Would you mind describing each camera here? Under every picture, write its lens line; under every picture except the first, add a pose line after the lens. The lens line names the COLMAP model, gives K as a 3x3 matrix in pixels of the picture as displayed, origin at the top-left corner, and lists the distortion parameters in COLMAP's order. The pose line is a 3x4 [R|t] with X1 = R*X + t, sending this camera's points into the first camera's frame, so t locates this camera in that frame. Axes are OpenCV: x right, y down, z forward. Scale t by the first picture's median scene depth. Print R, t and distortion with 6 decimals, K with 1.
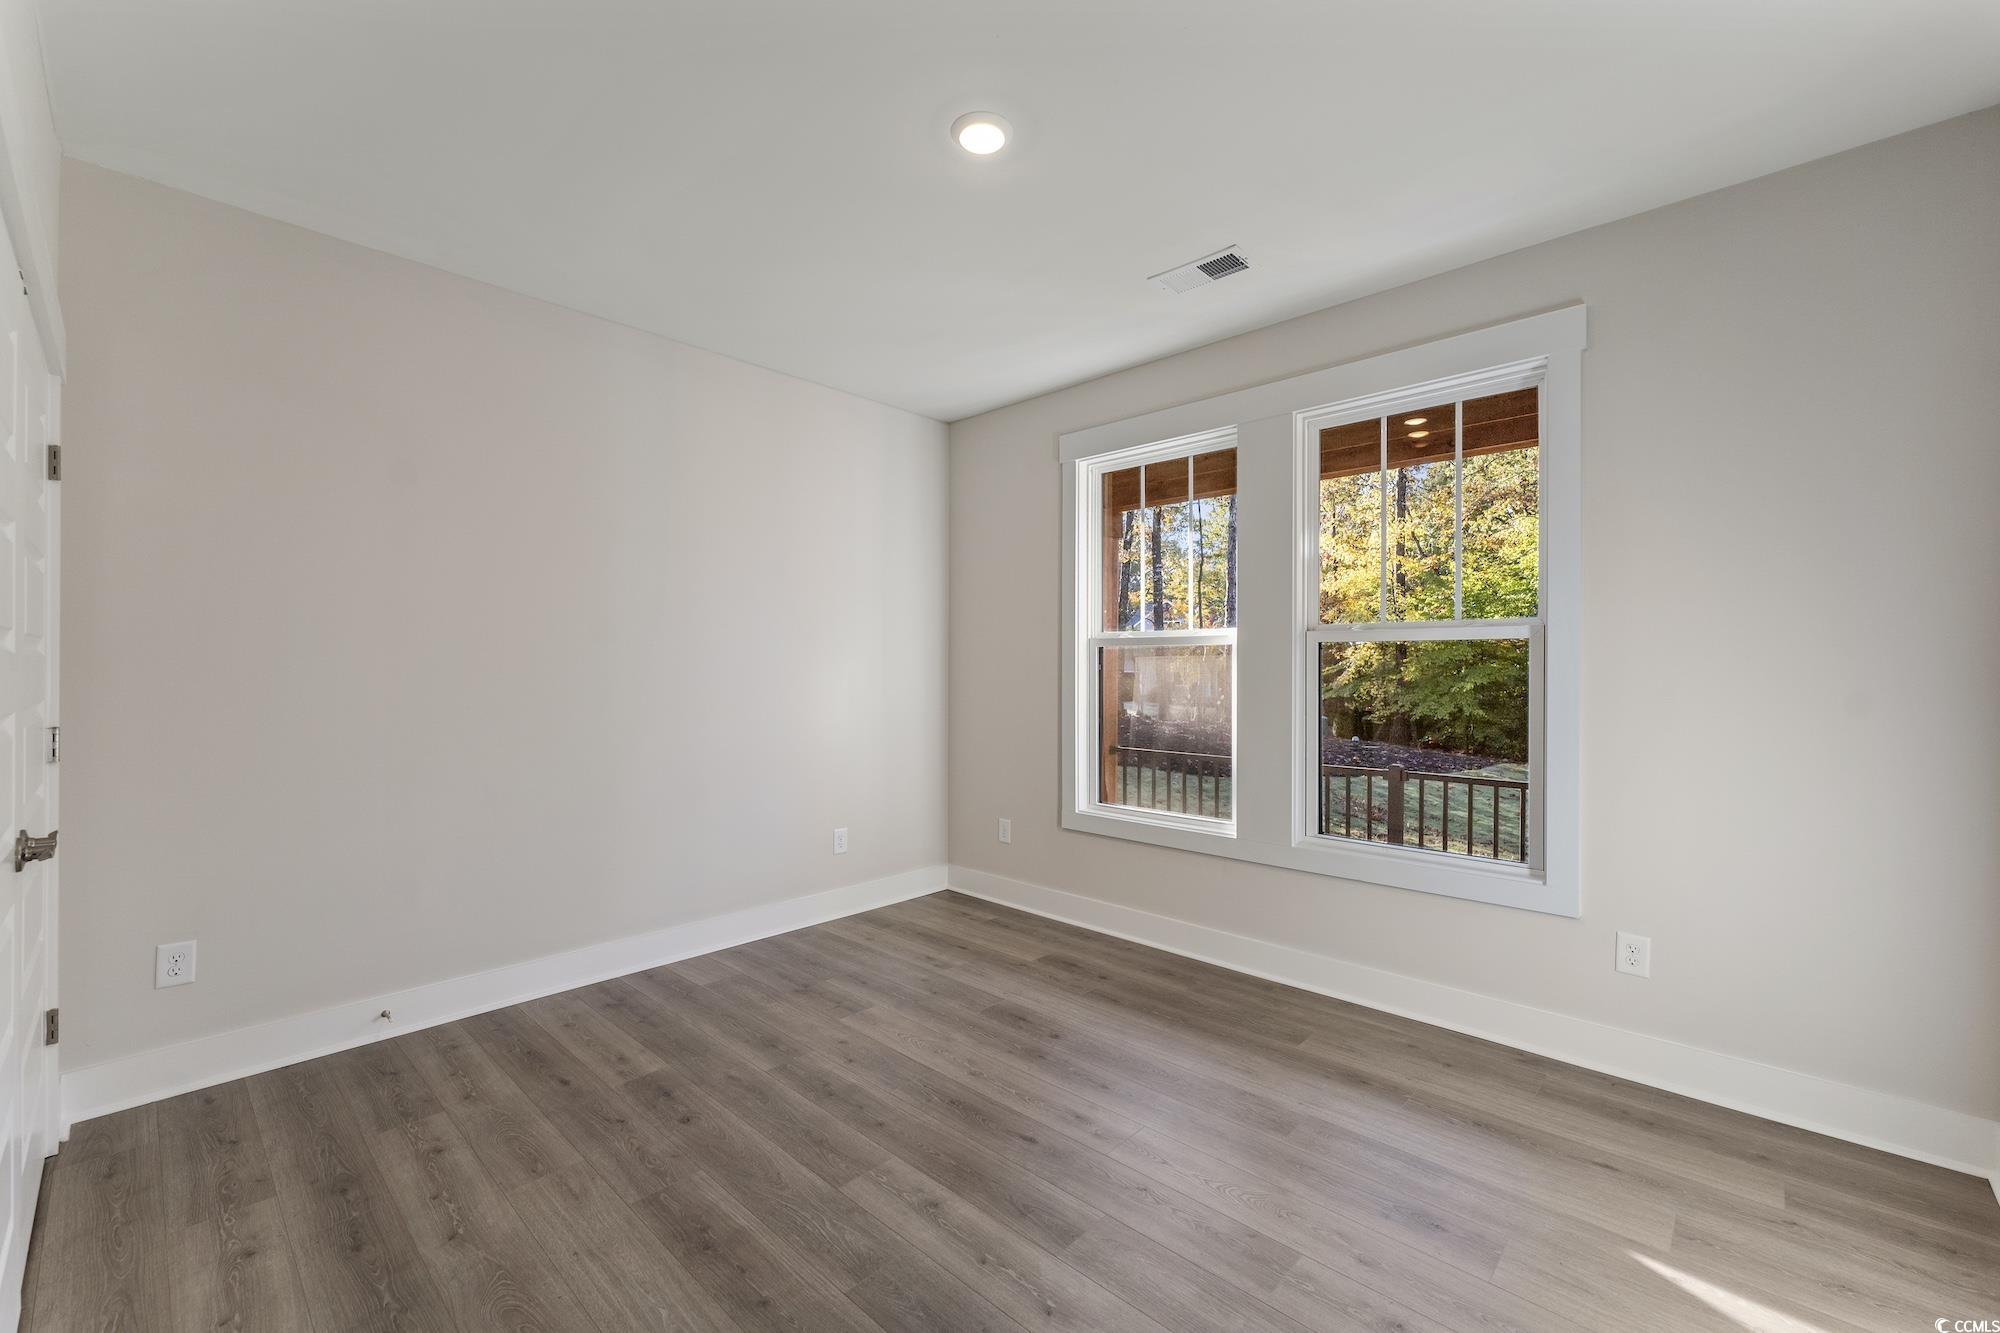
lens RADIAL K [[801.2, 0, 1012.7], [0, 801.2, 676.8], [0, 0, 1]] dist [0.003739, 0.000468]
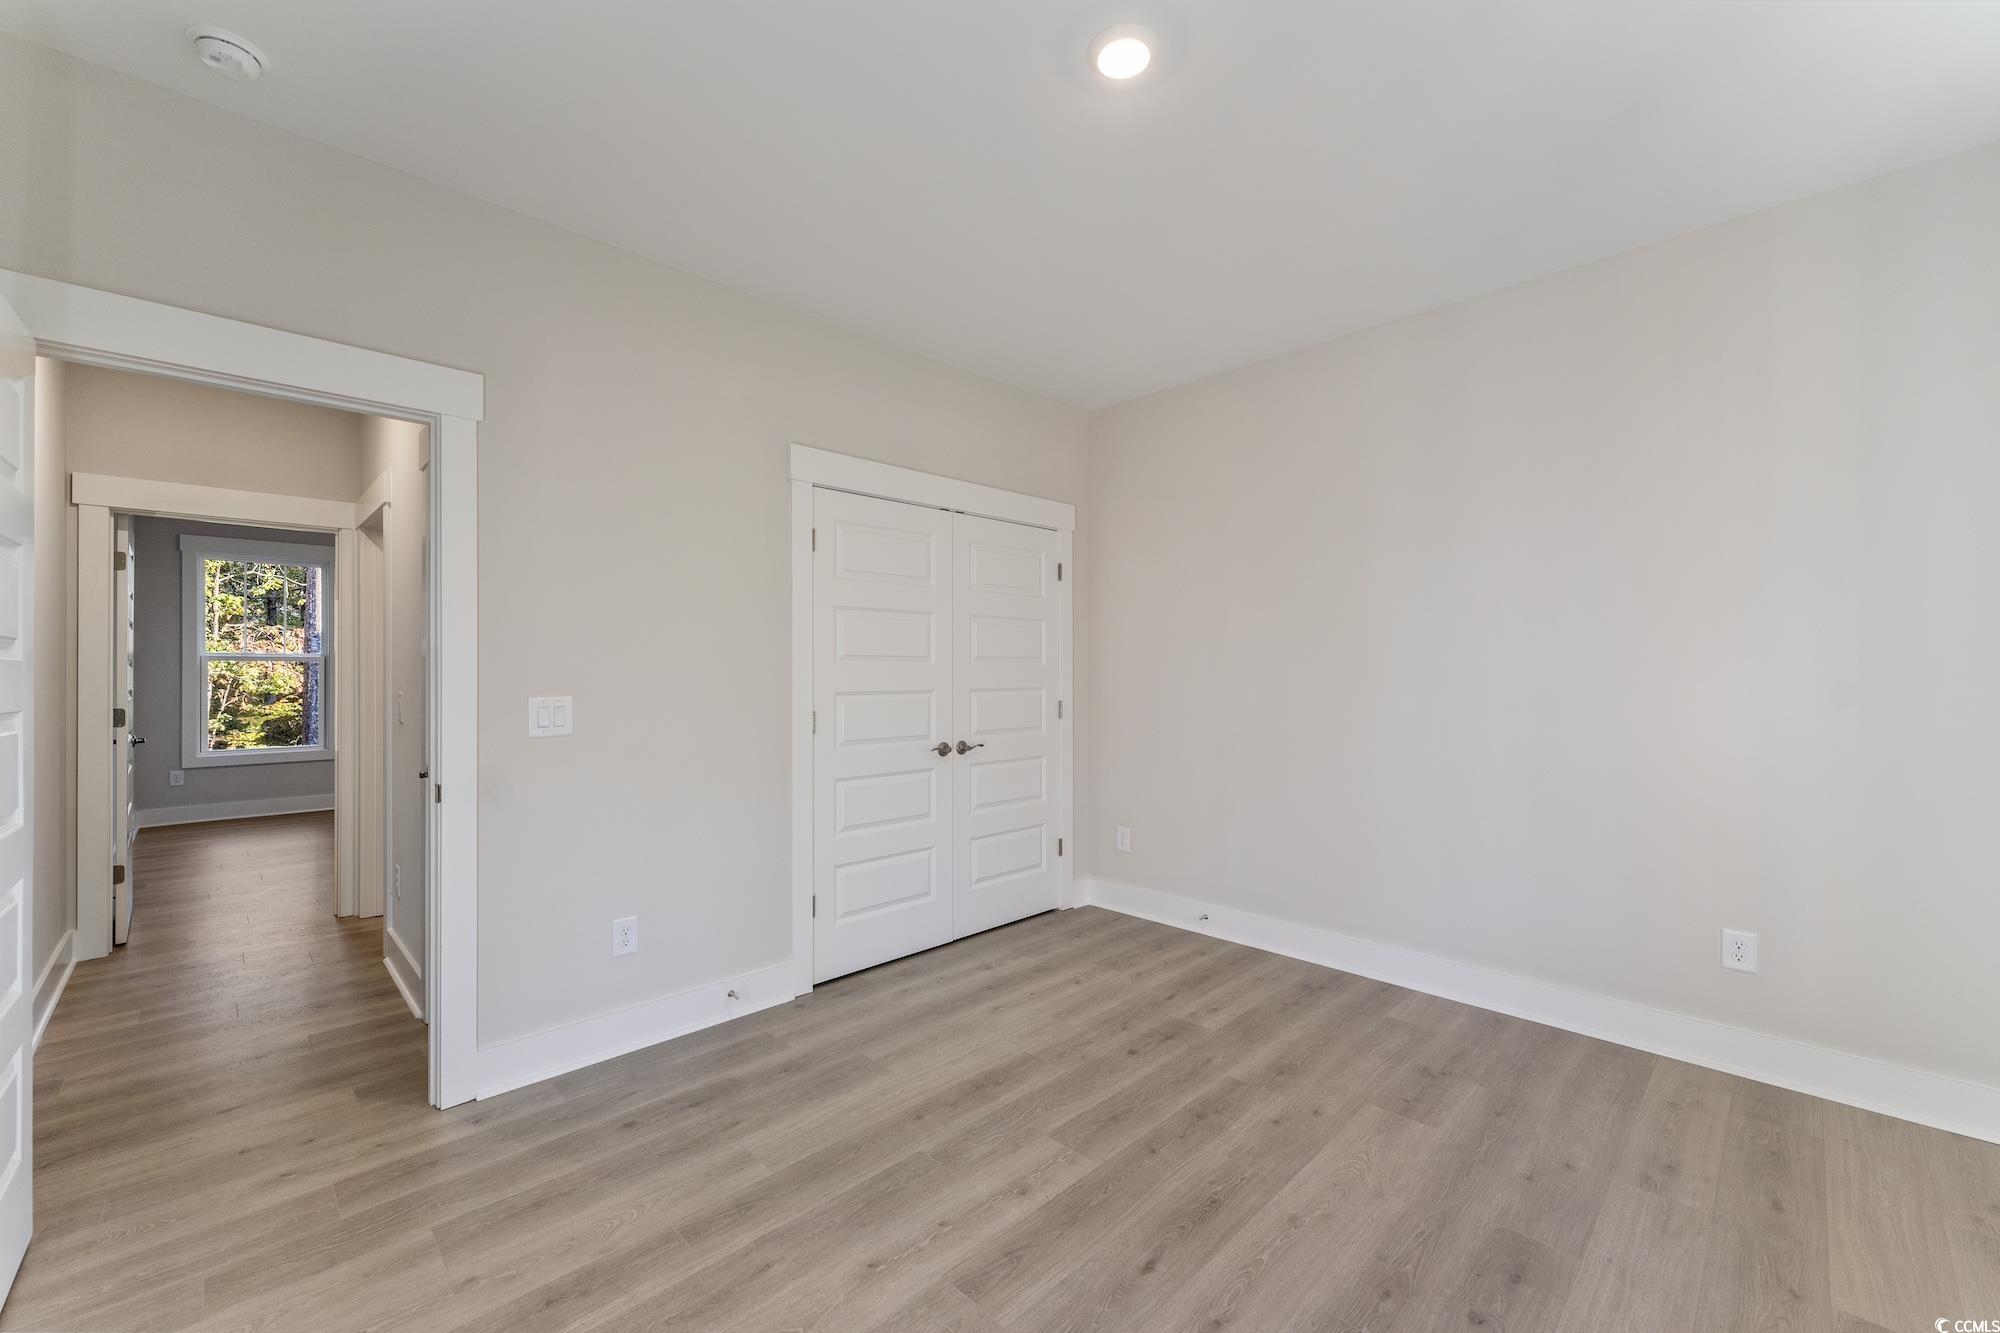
lens RADIAL K [[801.2, 0, 1006.4], [0, 801.2, 662.6], [0, 0, 1]] dist [0.003739, 0.000468]
pose [[-0.036884, -0.018351, -0.999151, 0.661122], [-0.008669, 0.999800, -0.018043, 0.001030], [0.999282, 0.007997, -0.037036, 0.712967]]
